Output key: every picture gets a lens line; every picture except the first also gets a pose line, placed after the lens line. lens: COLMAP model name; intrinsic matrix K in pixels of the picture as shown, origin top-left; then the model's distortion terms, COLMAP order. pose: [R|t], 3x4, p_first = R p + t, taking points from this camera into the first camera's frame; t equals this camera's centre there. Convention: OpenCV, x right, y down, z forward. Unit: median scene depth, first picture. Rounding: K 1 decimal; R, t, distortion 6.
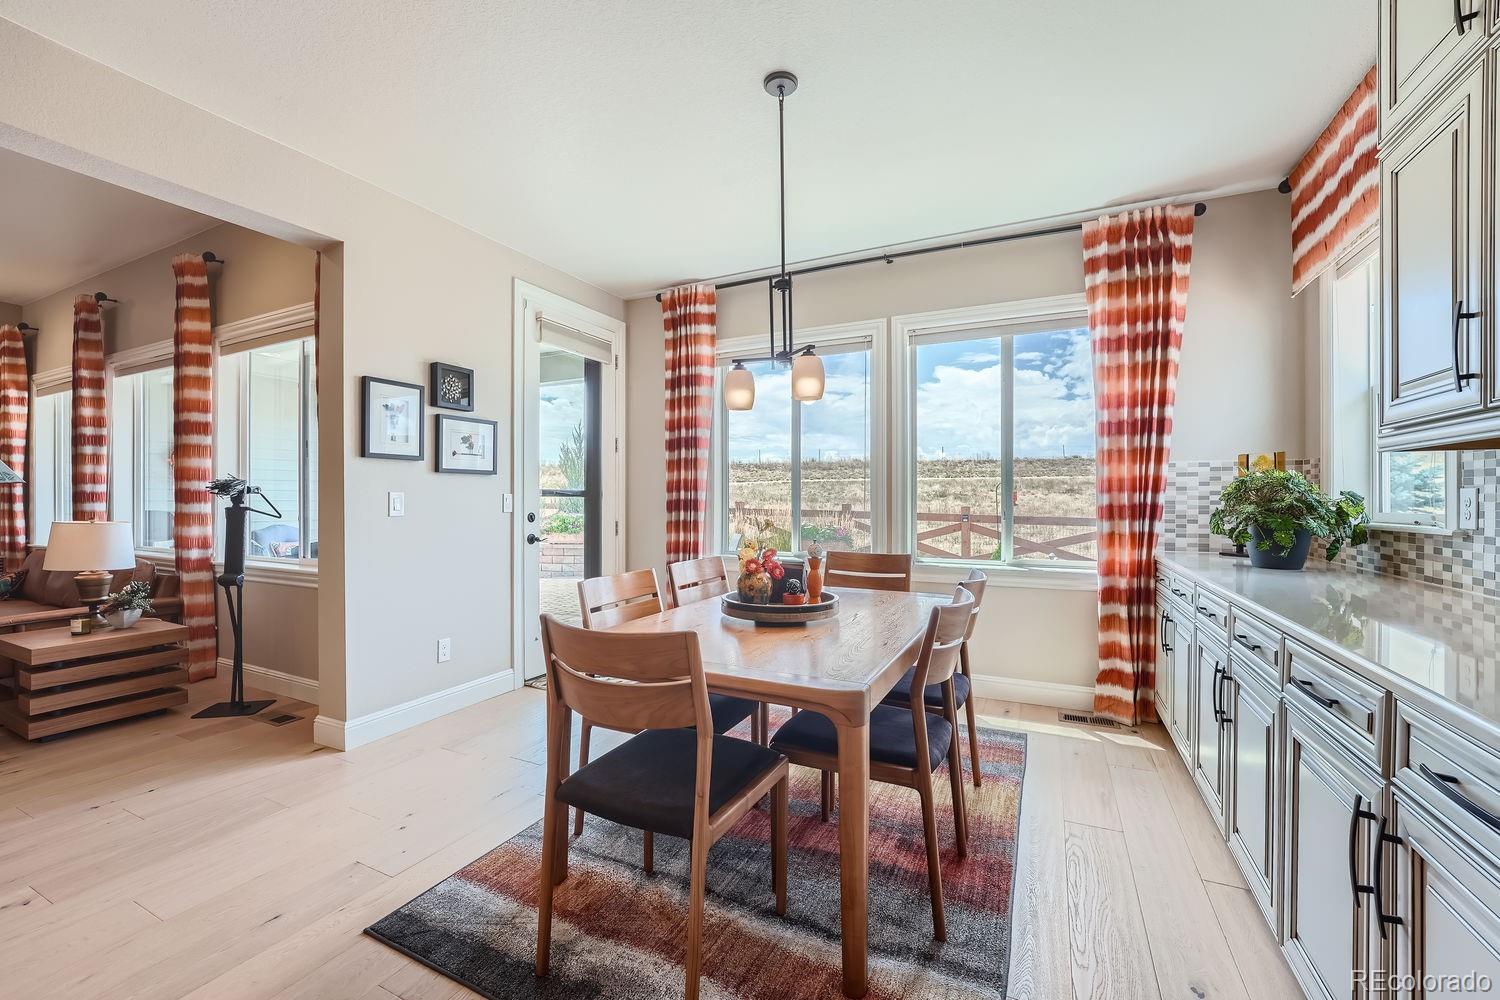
lens RADIAL K [[611.7, 0, 735.6], [0, 611.7, 499.5], [0, 0, 1]] dist [-0.026579, 0.006408]
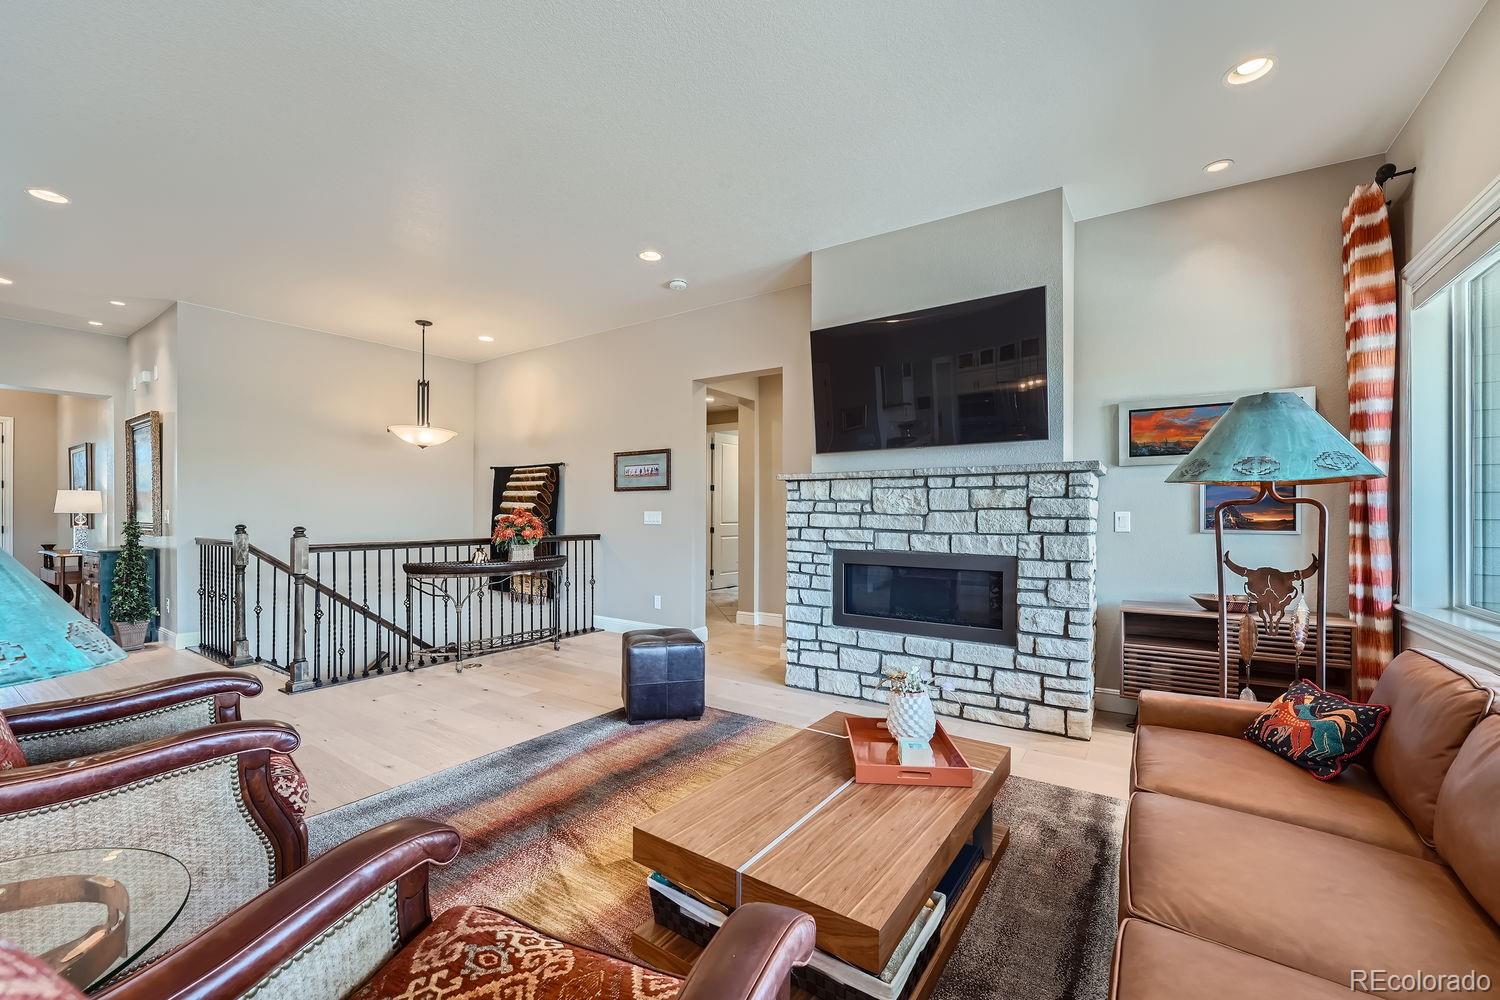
lens RADIAL K [[611.7, 0, 747.1], [0, 611.7, 512.8], [0, 0, 1]] dist [-0.026579, 0.006408]
pose [[-0.134838, -0.000951, -0.990867, -1.047451], [-0.002778, 0.999996, -0.000582, -0.001511], [0.990864, 0.002674, -0.134840, 0.897699]]
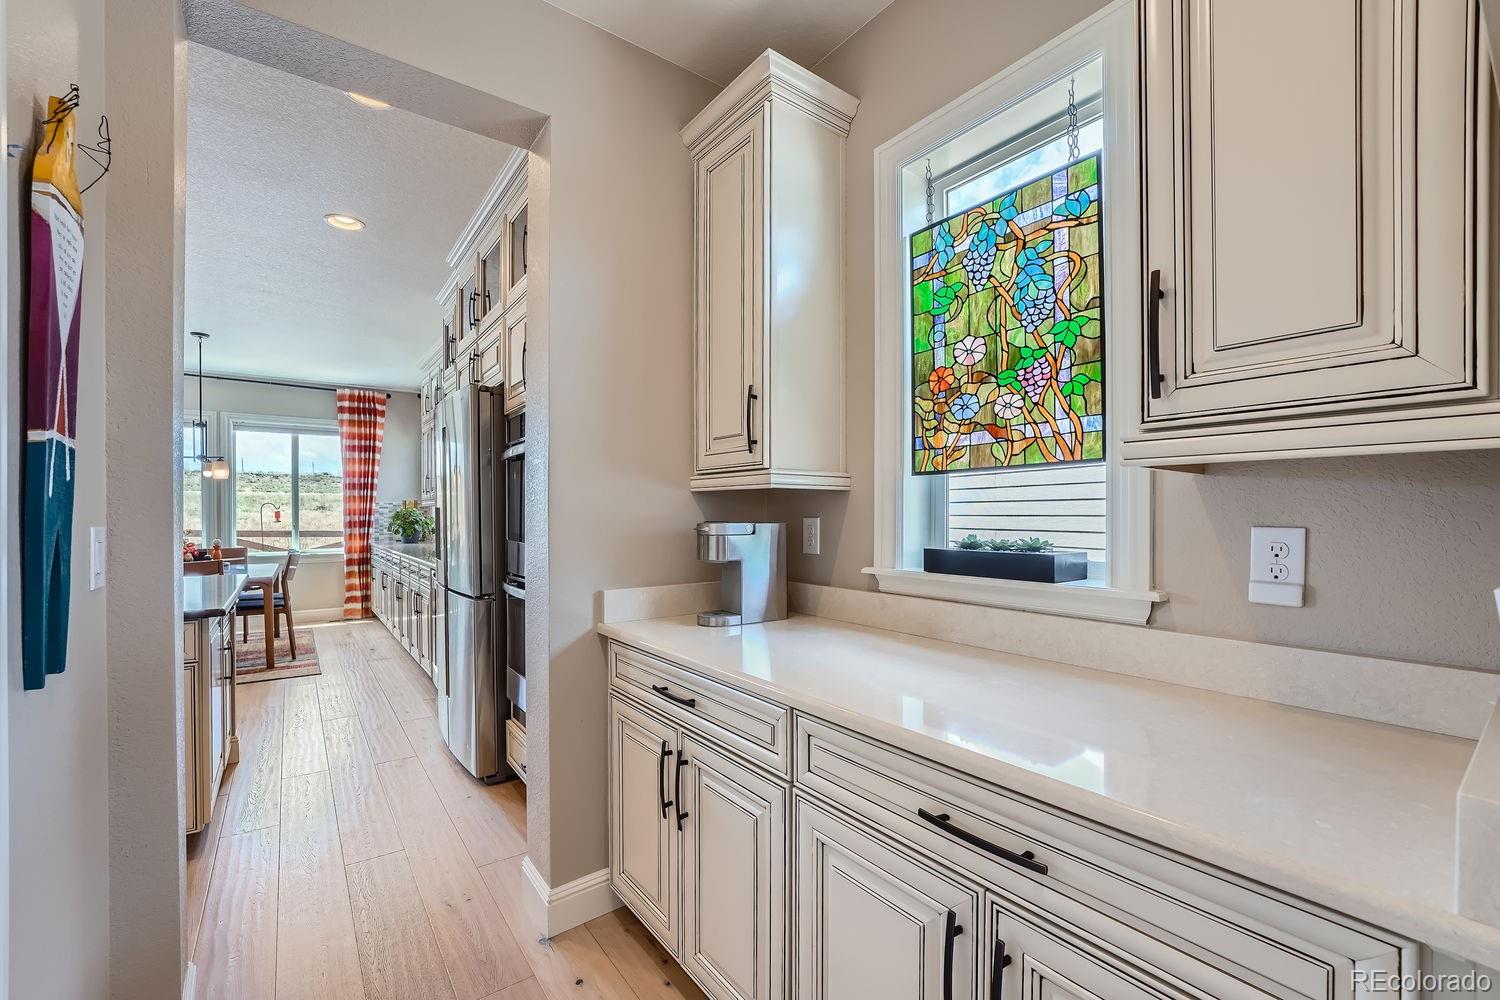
lens RADIAL K [[611.7, 0, 737.1], [0, 611.7, 520.3], [0, 0, 1]] dist [-0.026579, 0.006408]
pose [[0.445628, -0.008582, 0.895177, -0.726619], [0.000643, 0.999957, 0.009267, -0.013445], [-0.895218, -0.003554, 0.445615, -1.243260]]
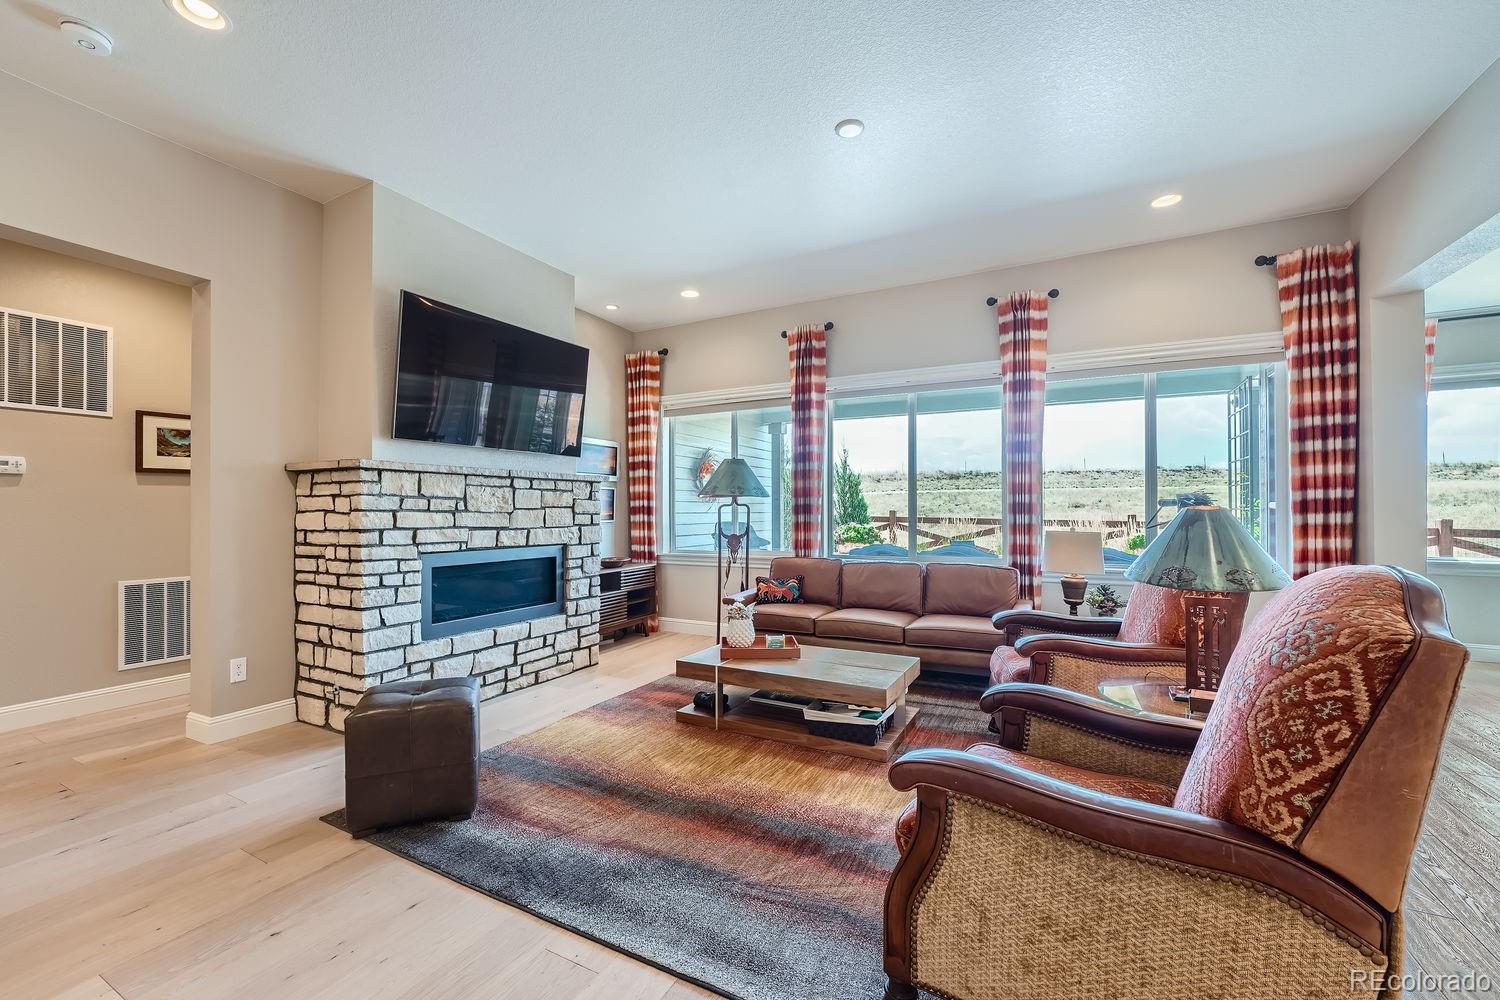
lens RADIAL K [[611.7, 0, 740.9], [0, 611.7, 505.2], [0, 0, 1]] dist [-0.026579, 0.006408]
pose [[0.999626, -0.001763, -0.027304, -1.726074], [0.001532, 0.999963, -0.008482, -0.002762], [0.027318, 0.008437, 0.999591, -0.172537]]
